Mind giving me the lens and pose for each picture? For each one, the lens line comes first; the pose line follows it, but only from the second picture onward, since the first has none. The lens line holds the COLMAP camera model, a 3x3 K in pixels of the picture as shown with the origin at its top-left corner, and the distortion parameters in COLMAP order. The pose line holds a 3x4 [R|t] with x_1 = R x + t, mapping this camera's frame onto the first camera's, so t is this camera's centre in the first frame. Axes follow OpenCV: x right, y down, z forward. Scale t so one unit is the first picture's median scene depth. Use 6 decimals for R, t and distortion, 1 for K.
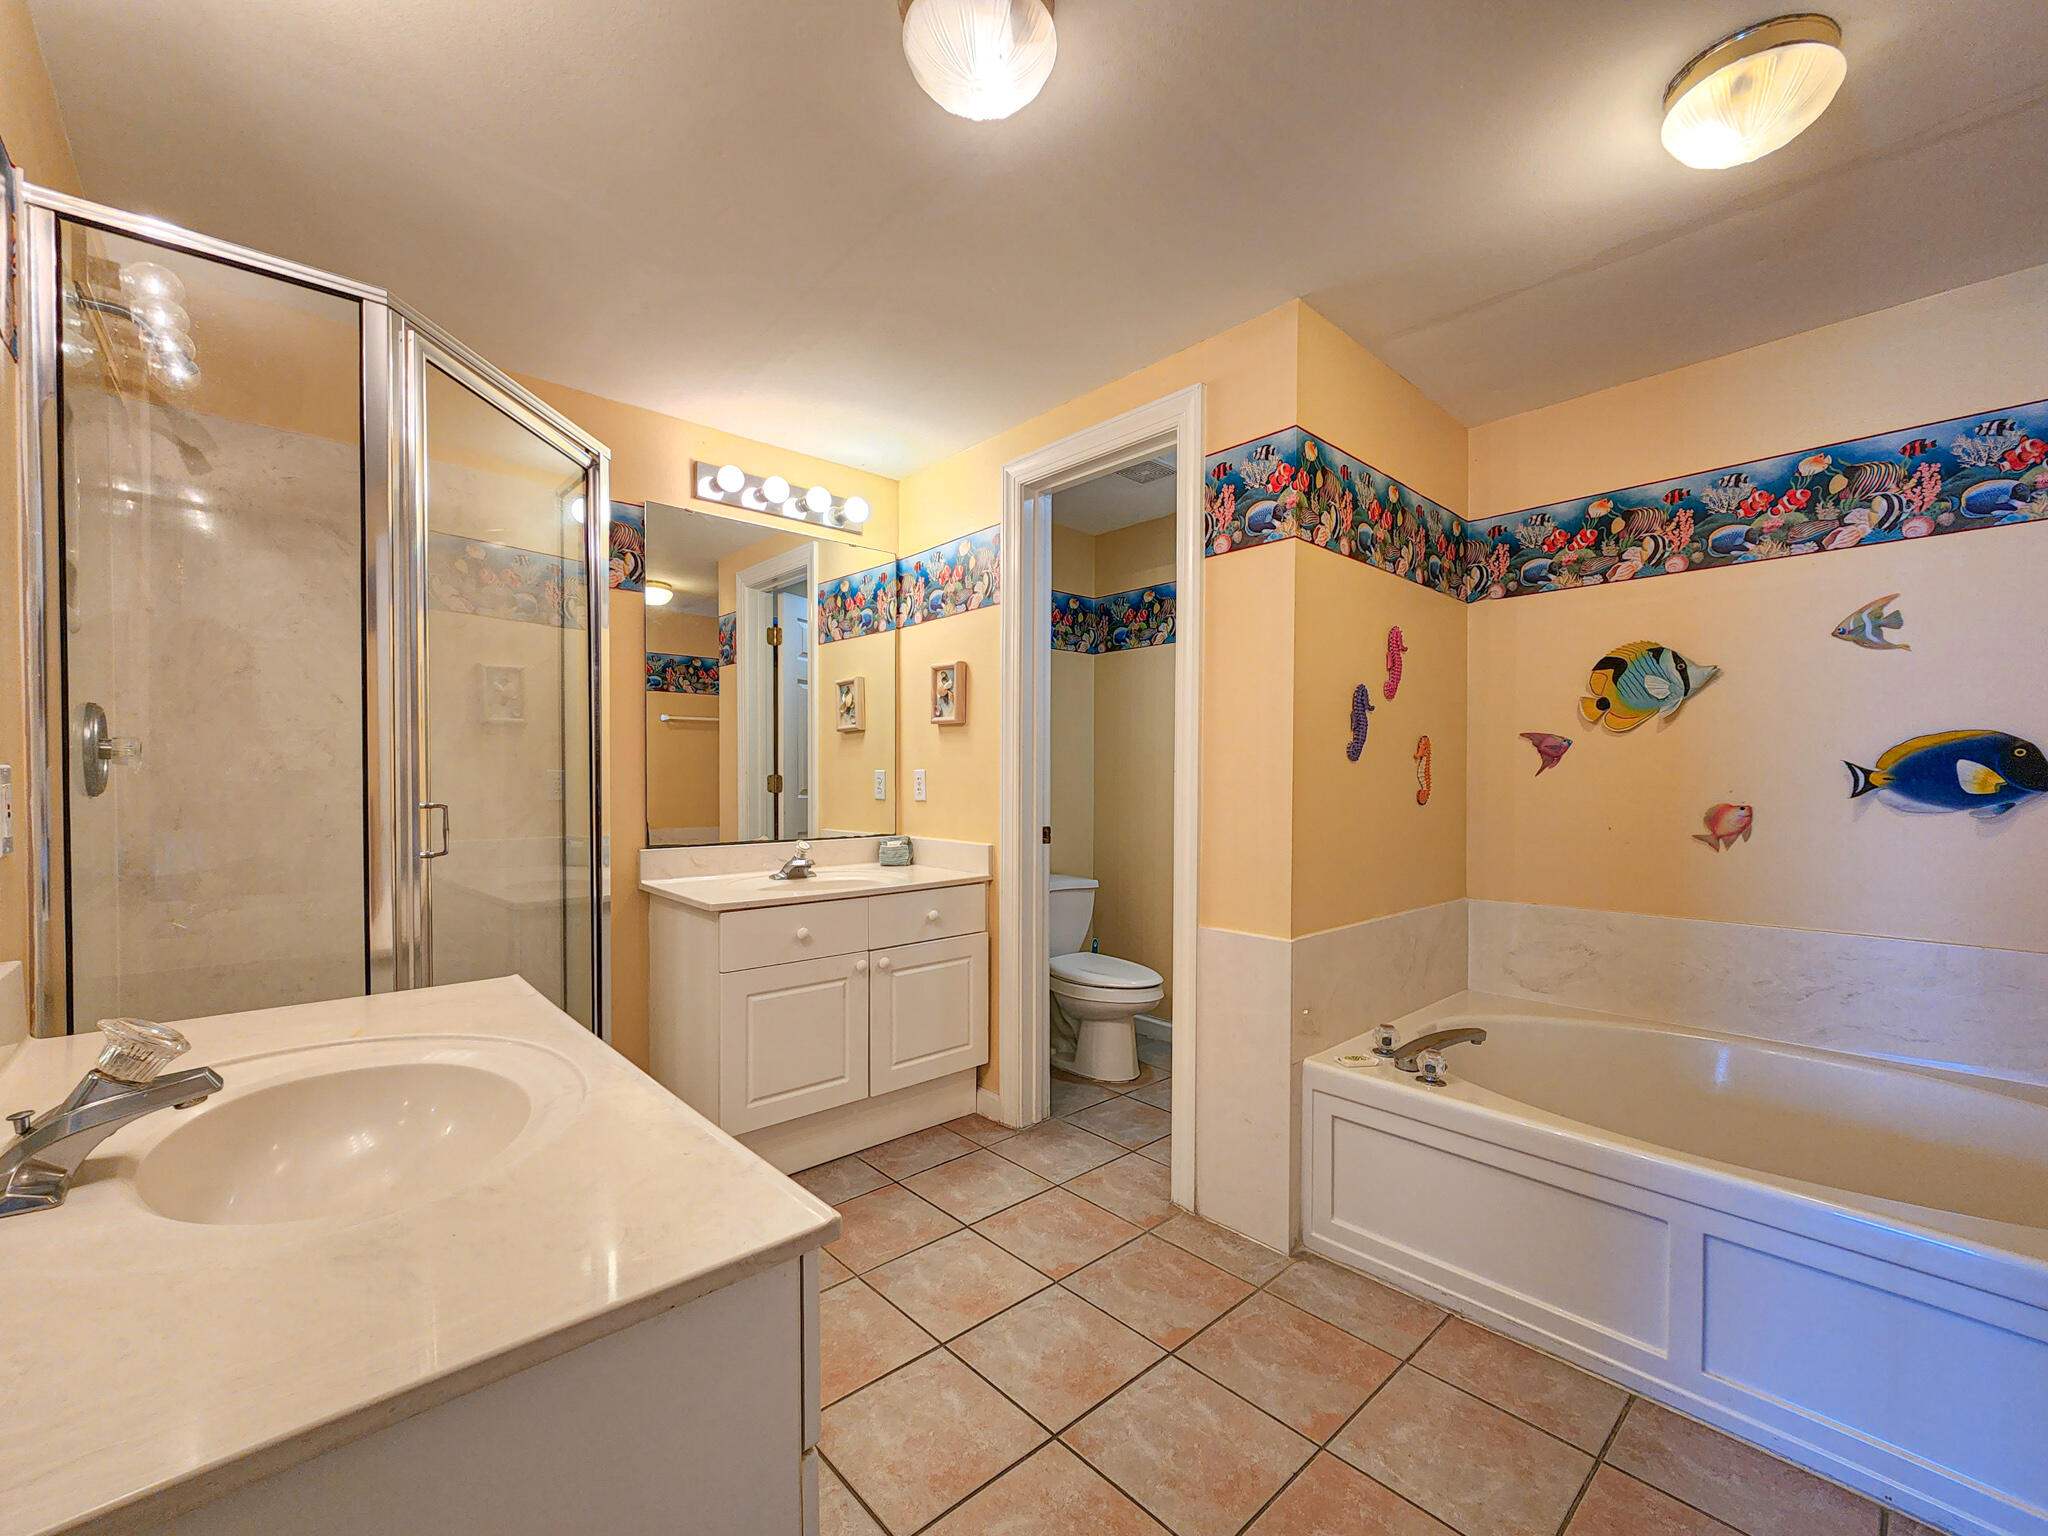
lens RADIAL K [[845.6, 0, 1020.9], [0, 845.6, 791.9], [0, 0, 1]] dist [-0.002511, -0.000683]
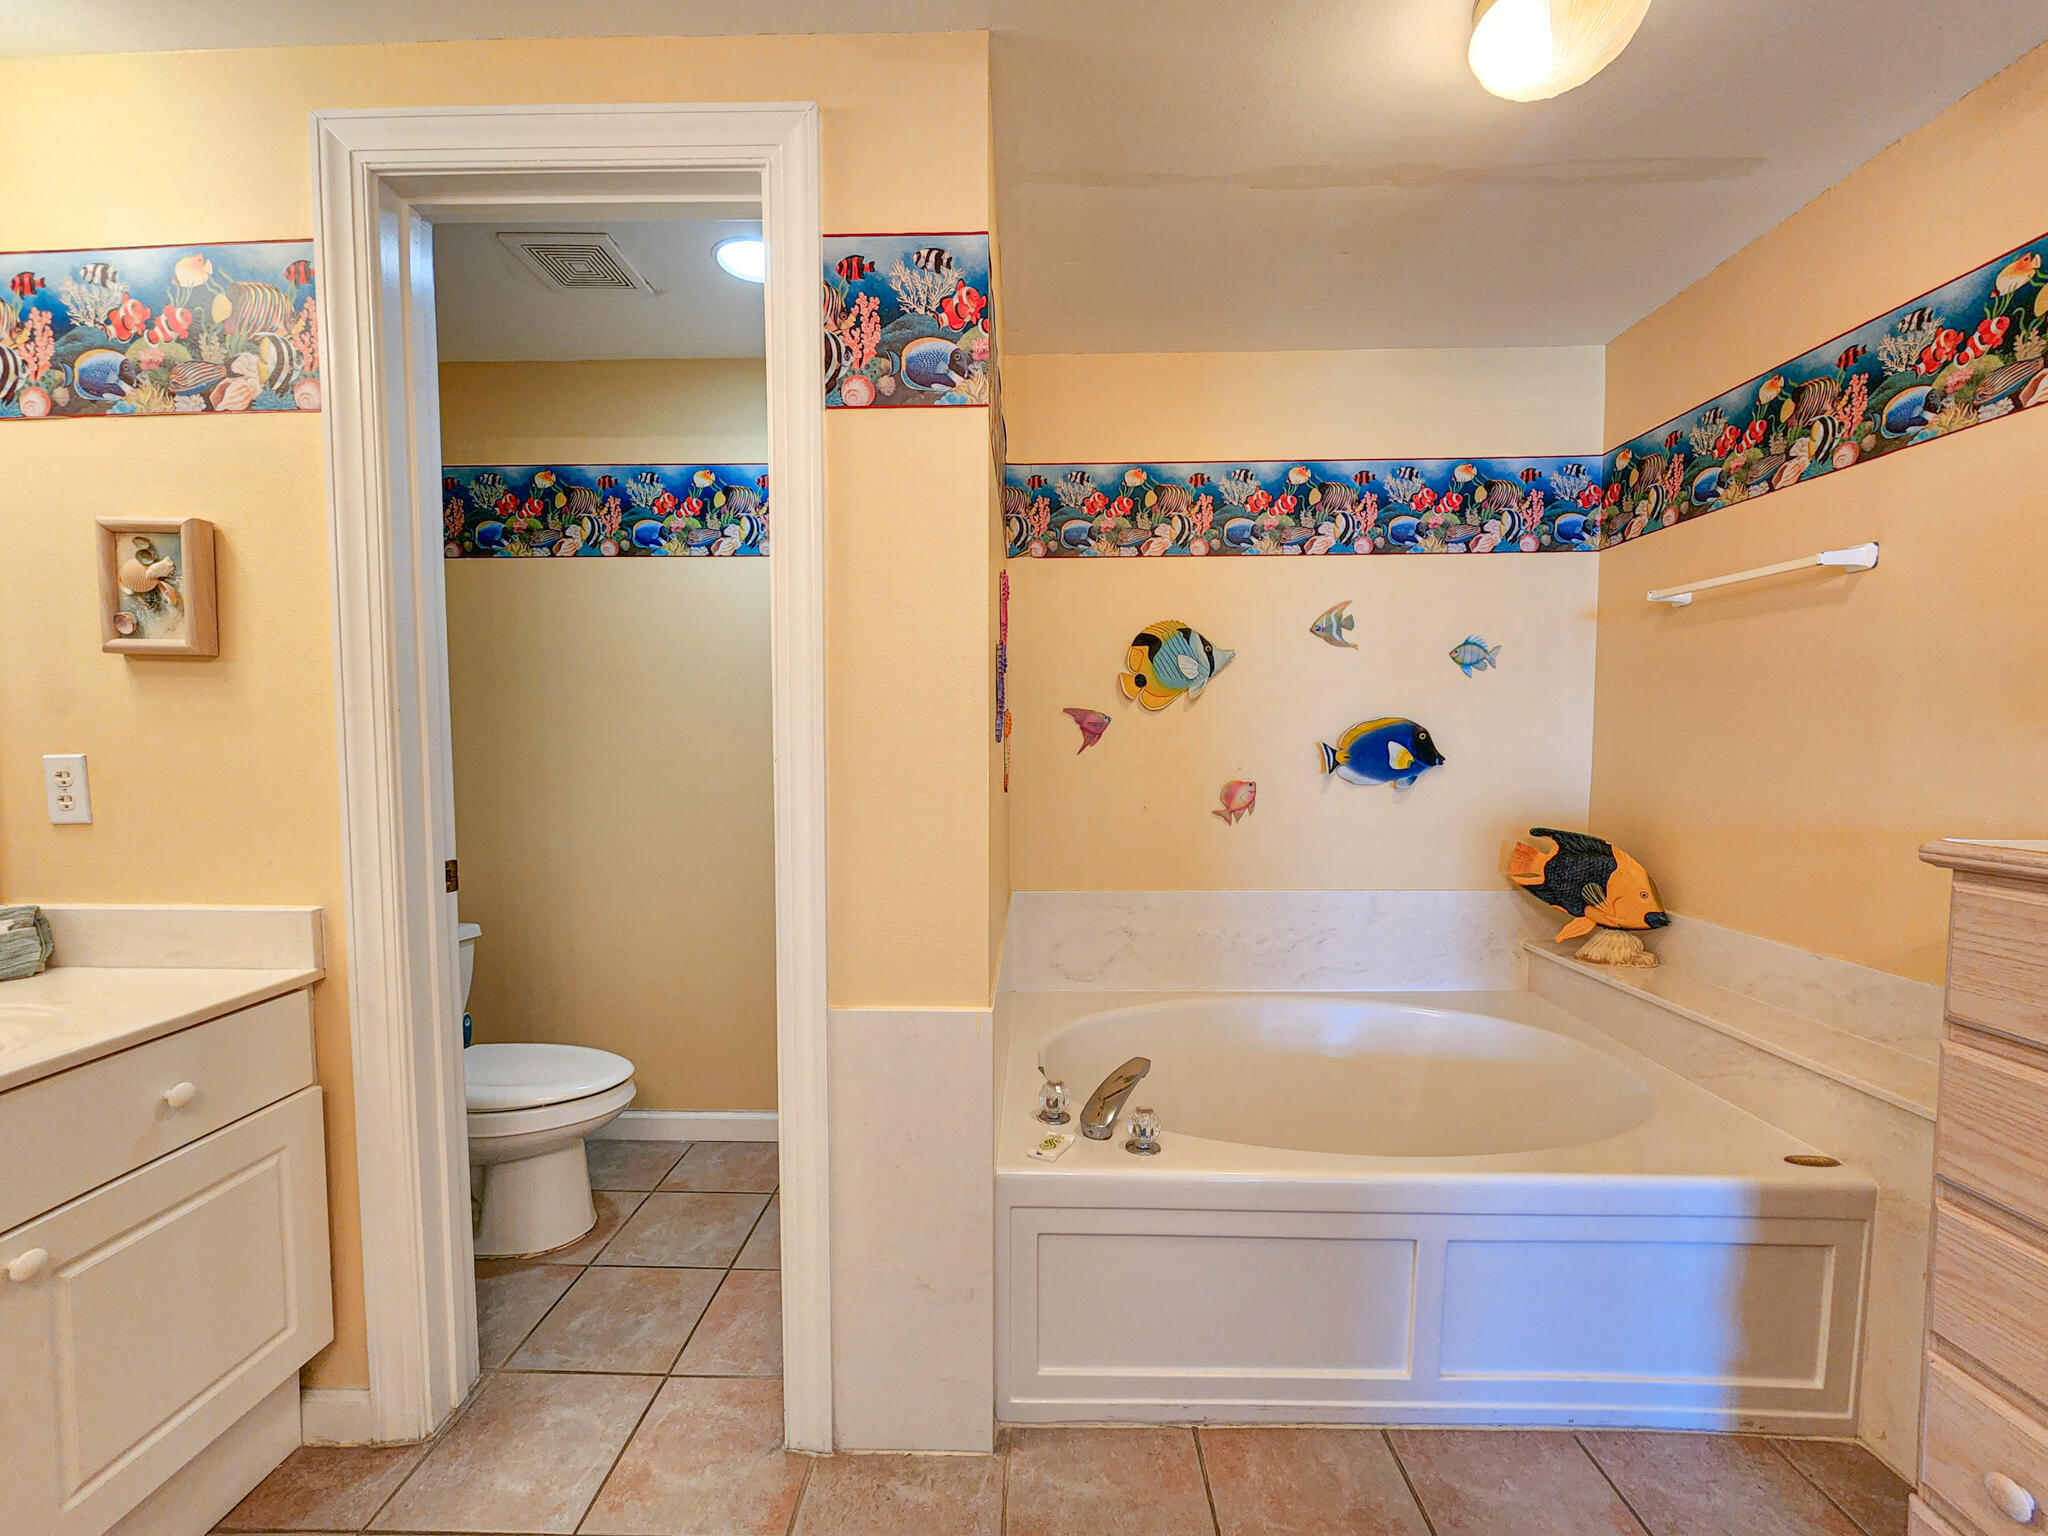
lens RADIAL K [[845.6, 0, 1020.9], [0, 845.6, 791.9], [0, 0, 1]] dist [-0.002511, -0.000683]
pose [[0.687064, -0.046821, 0.725087, -0.131445], [0.014535, 0.998608, 0.050710, -0.029622], [-0.726452, -0.024302, 0.686787, 0.454113]]
